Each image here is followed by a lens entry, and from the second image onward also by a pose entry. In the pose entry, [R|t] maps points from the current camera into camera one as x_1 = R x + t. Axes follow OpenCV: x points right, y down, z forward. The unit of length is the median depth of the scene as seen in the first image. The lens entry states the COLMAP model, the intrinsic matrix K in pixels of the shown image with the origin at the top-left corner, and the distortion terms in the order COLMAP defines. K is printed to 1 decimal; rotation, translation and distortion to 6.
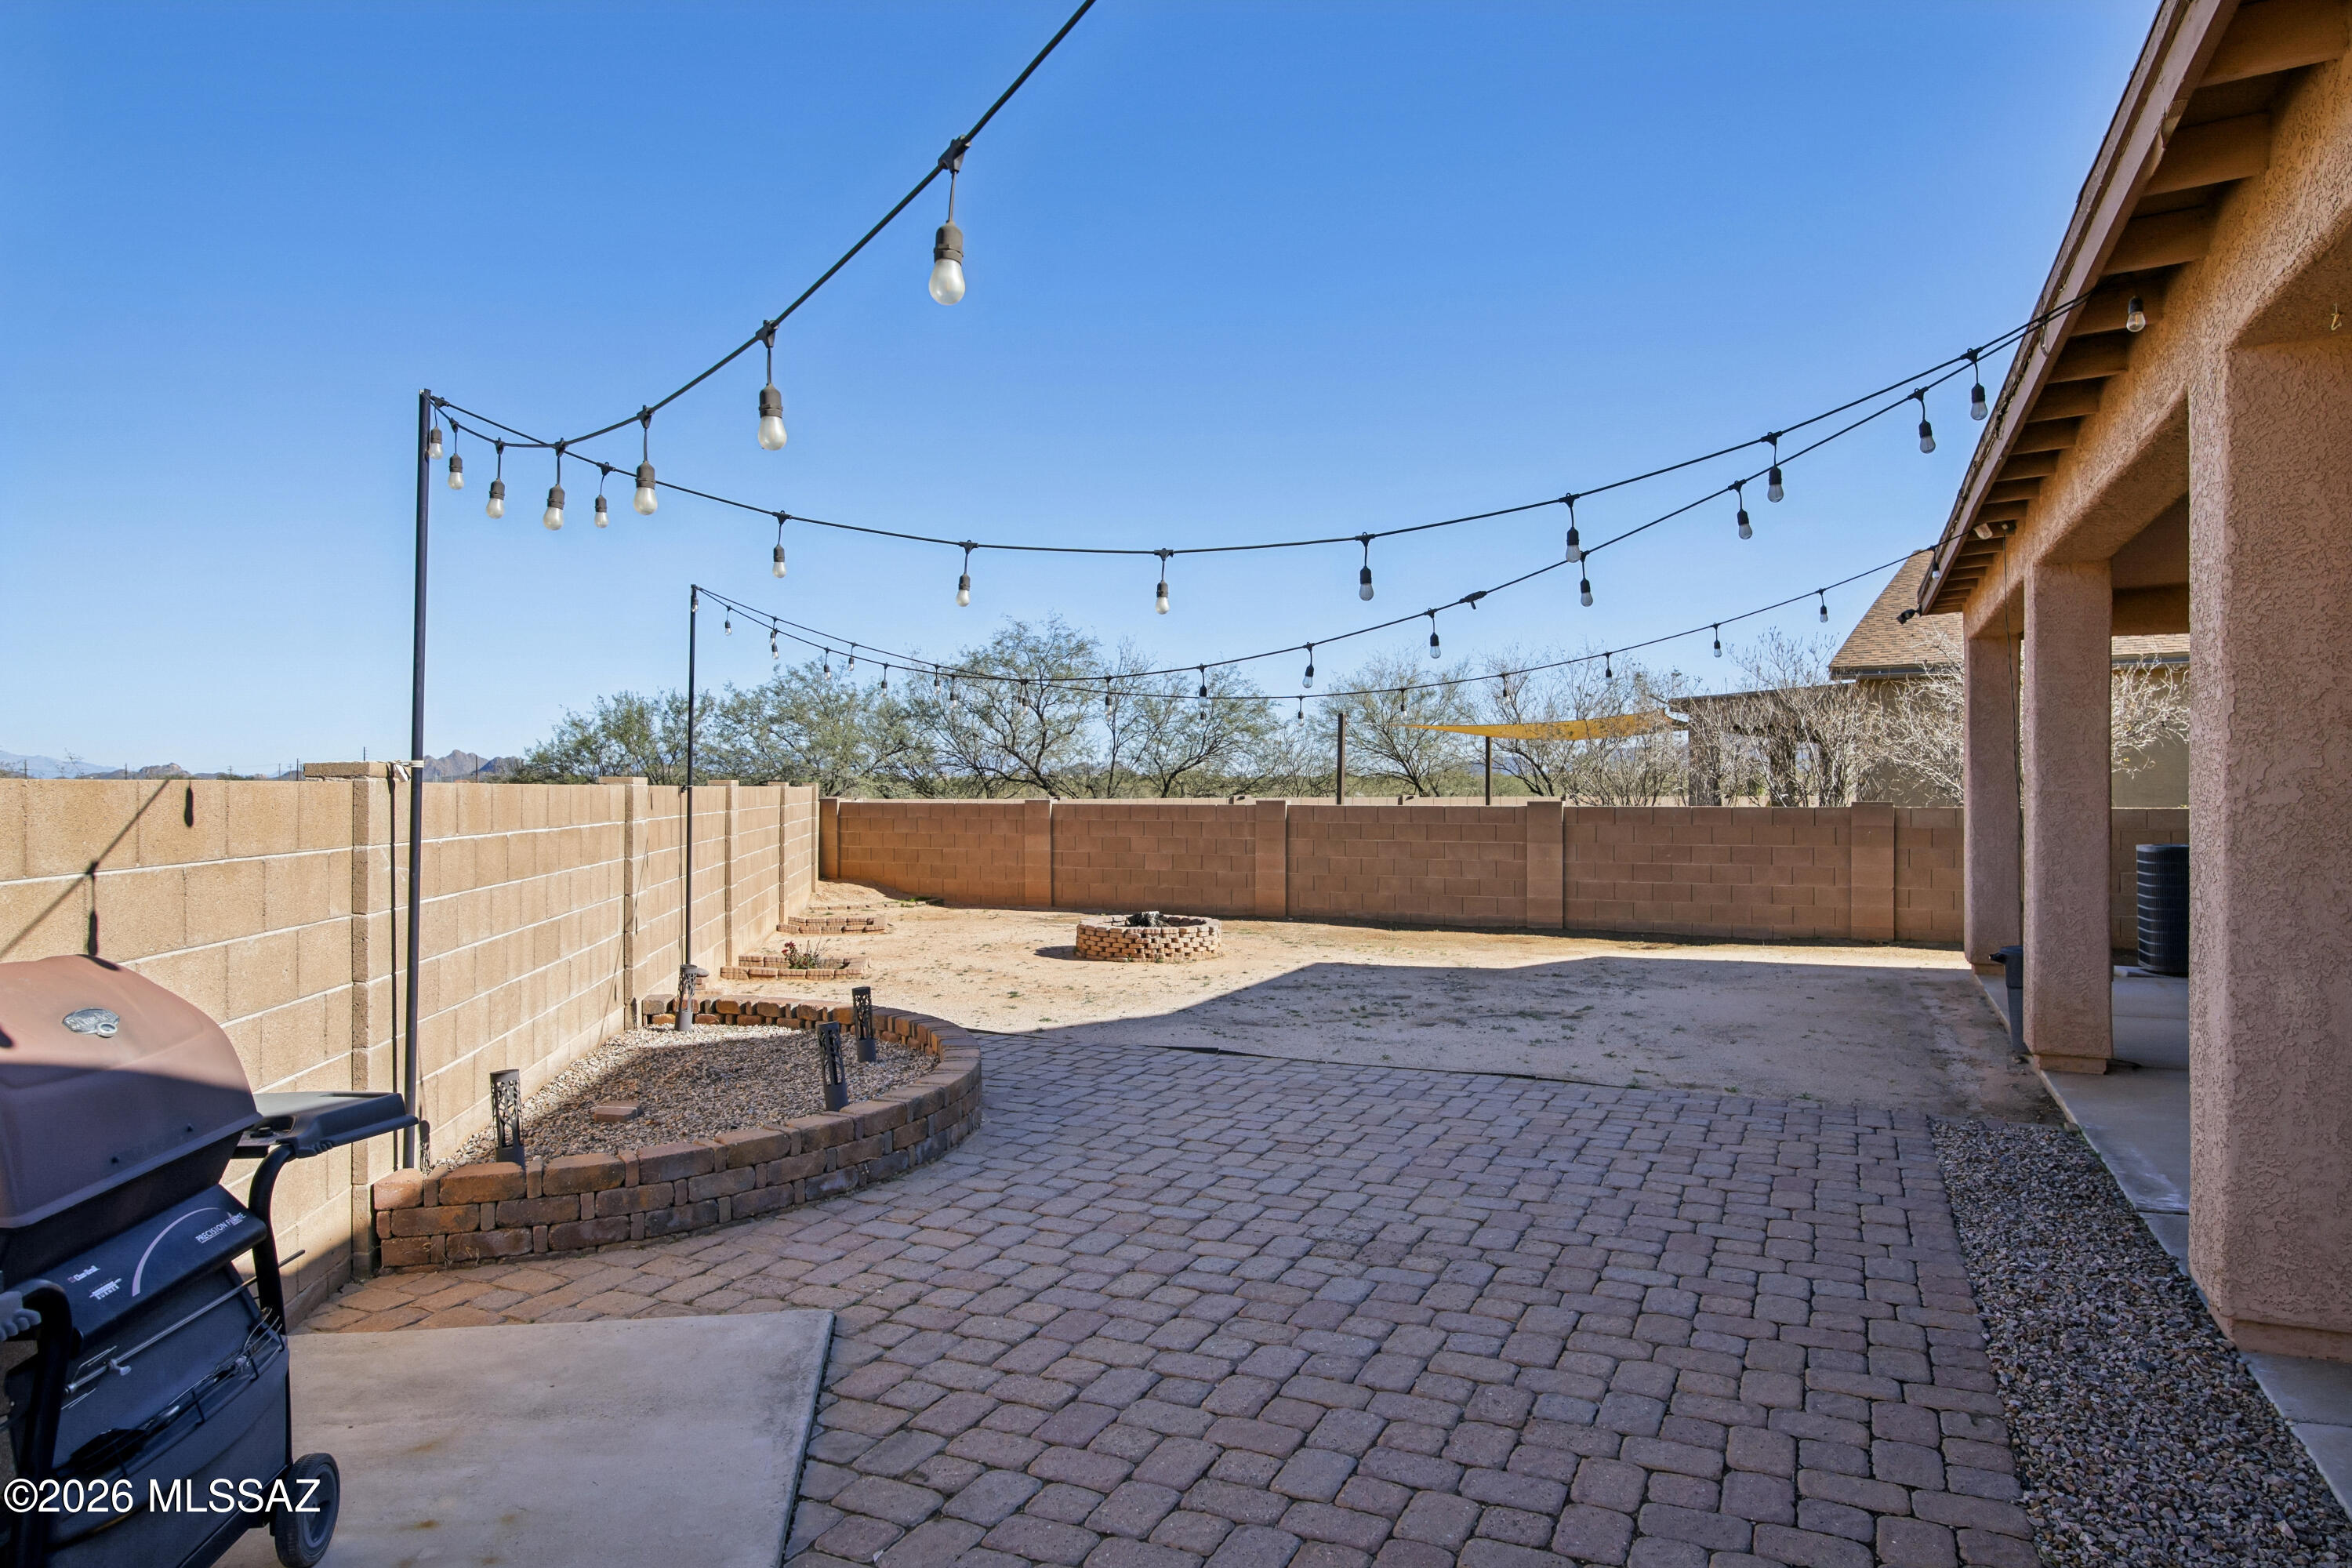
lens RADIAL K [[1478.2, 0, 1176.0], [0, 1478.2, 784.0], [0, 0, 1]] dist [-0.005603, -0.000452]
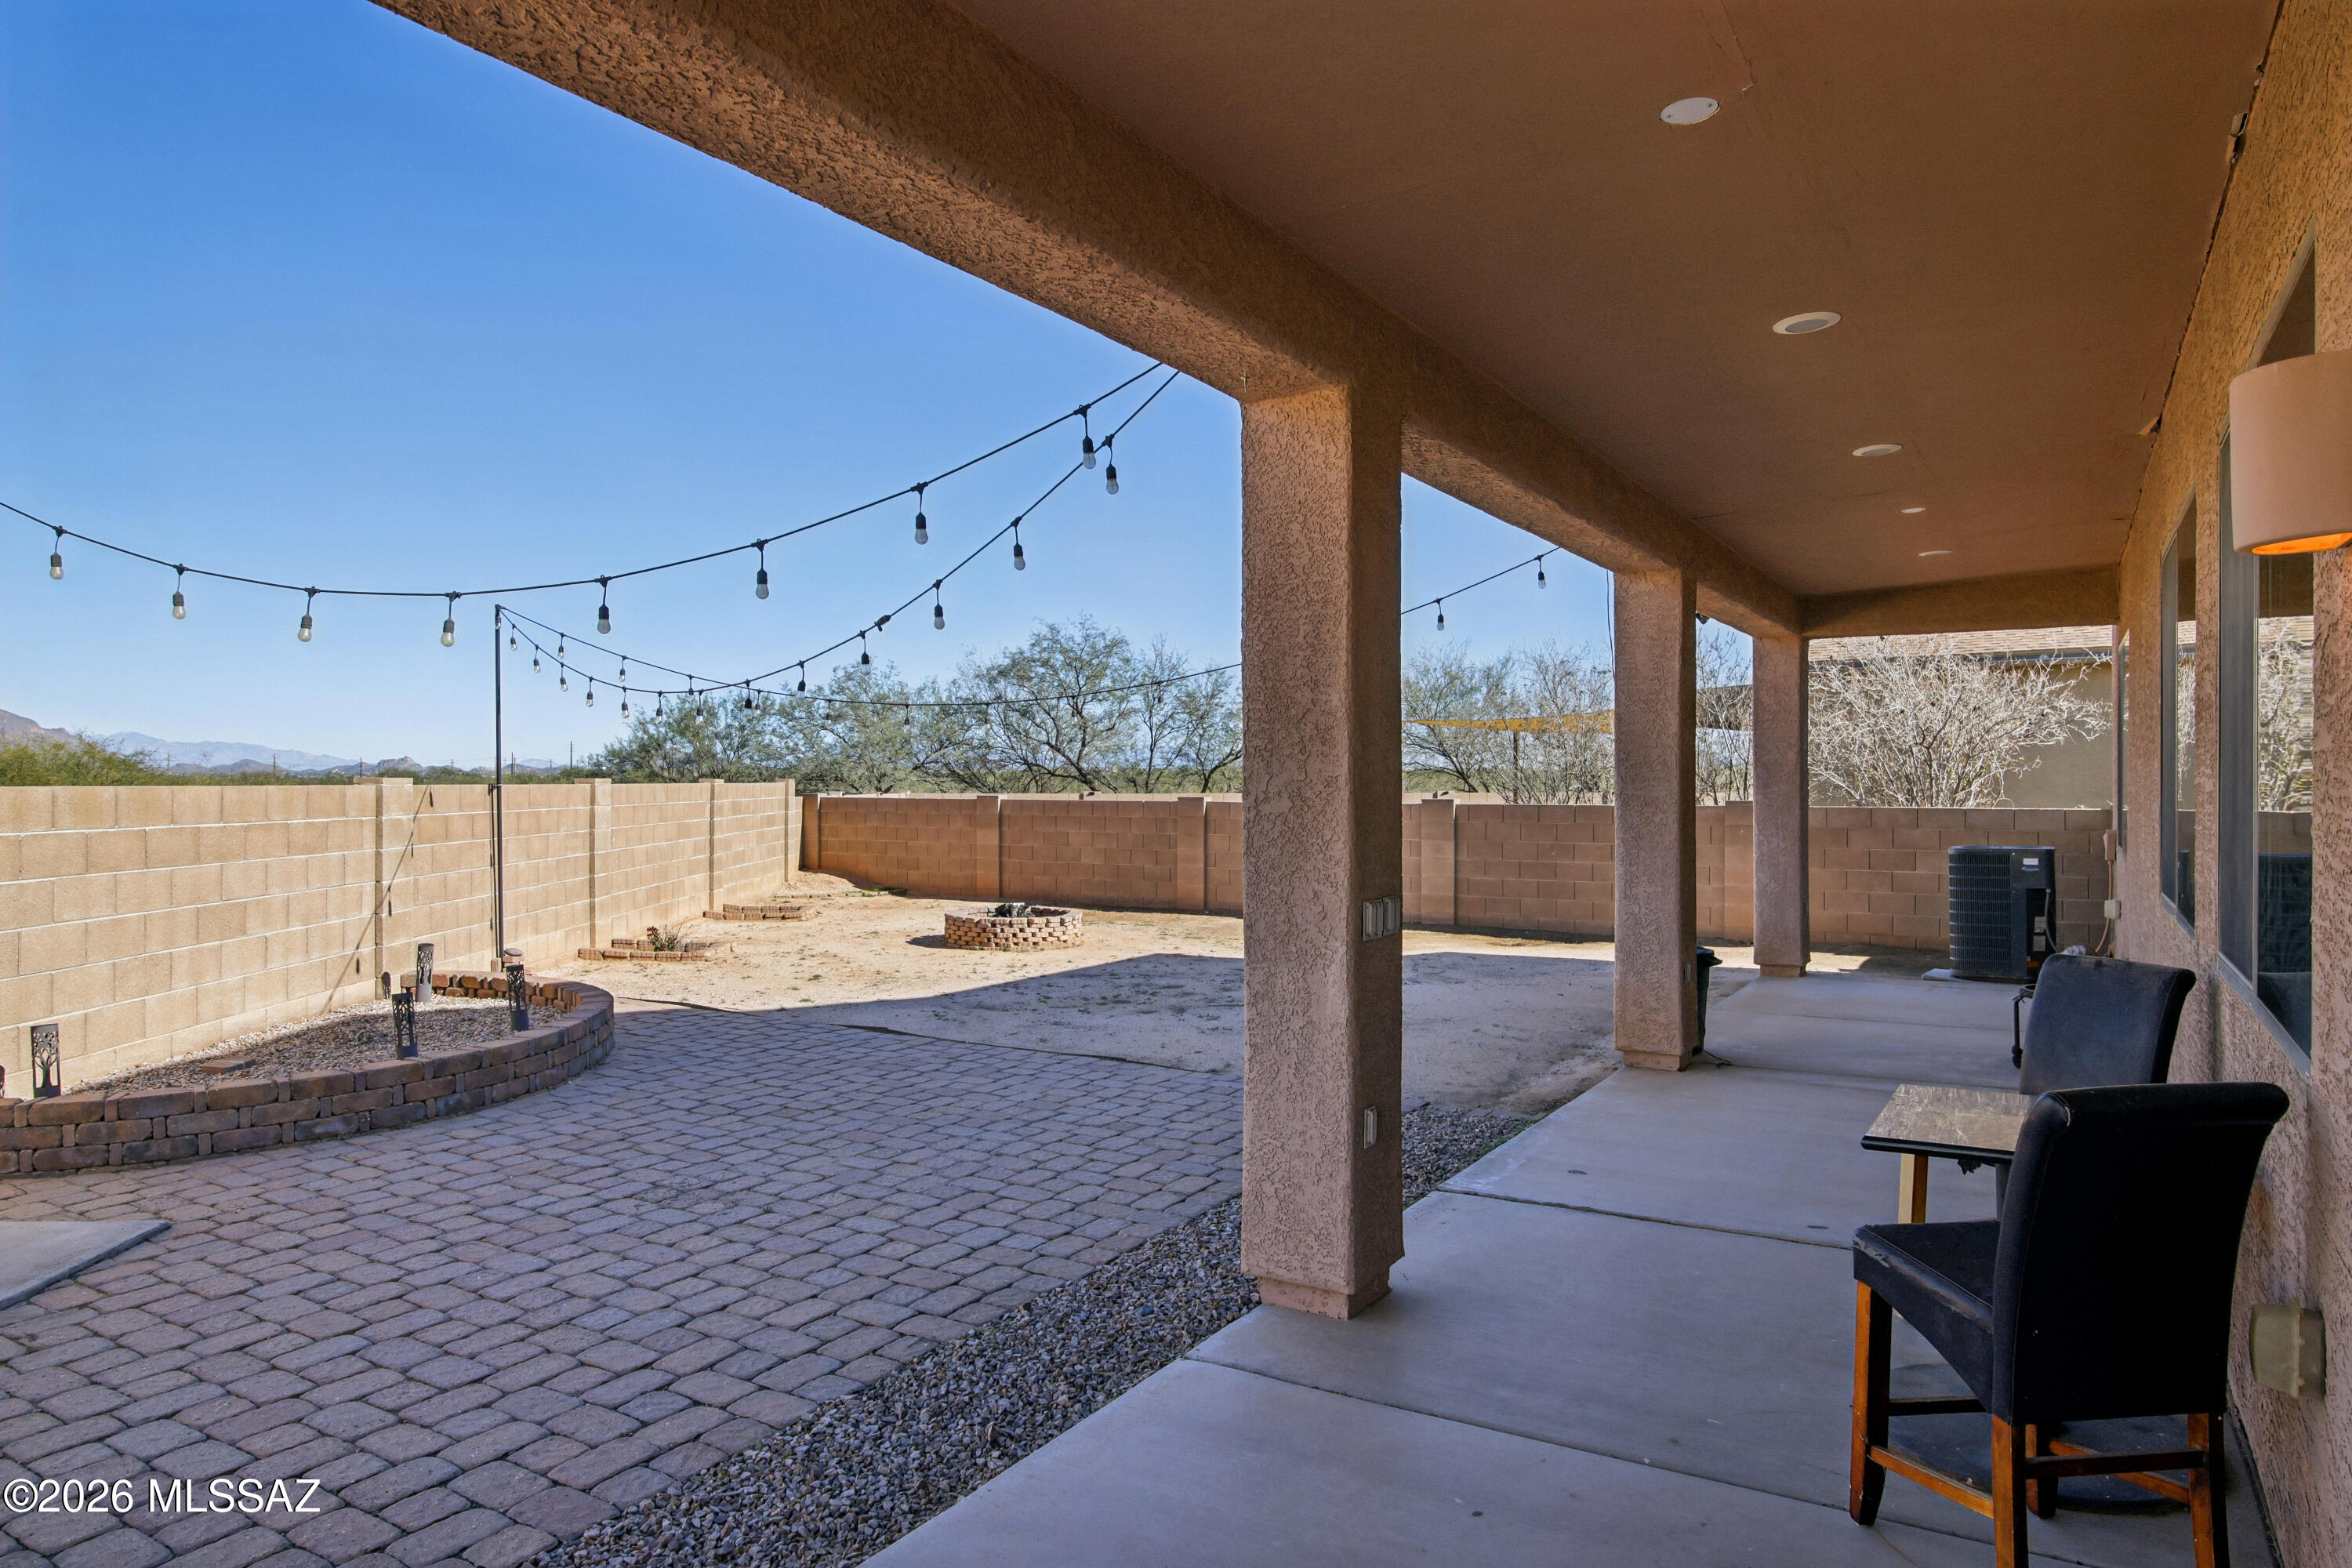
lens RADIAL K [[1478.2, 0, 1176.0], [0, 1478.2, 784.0], [0, 0, 1]] dist [-0.005603, -0.000452]
pose [[0.992707, 0.001697, -0.120541, 0.579951], [-0.001126, 0.999988, 0.004800, -0.009675], [0.120547, -0.004629, 0.992697, -0.083838]]
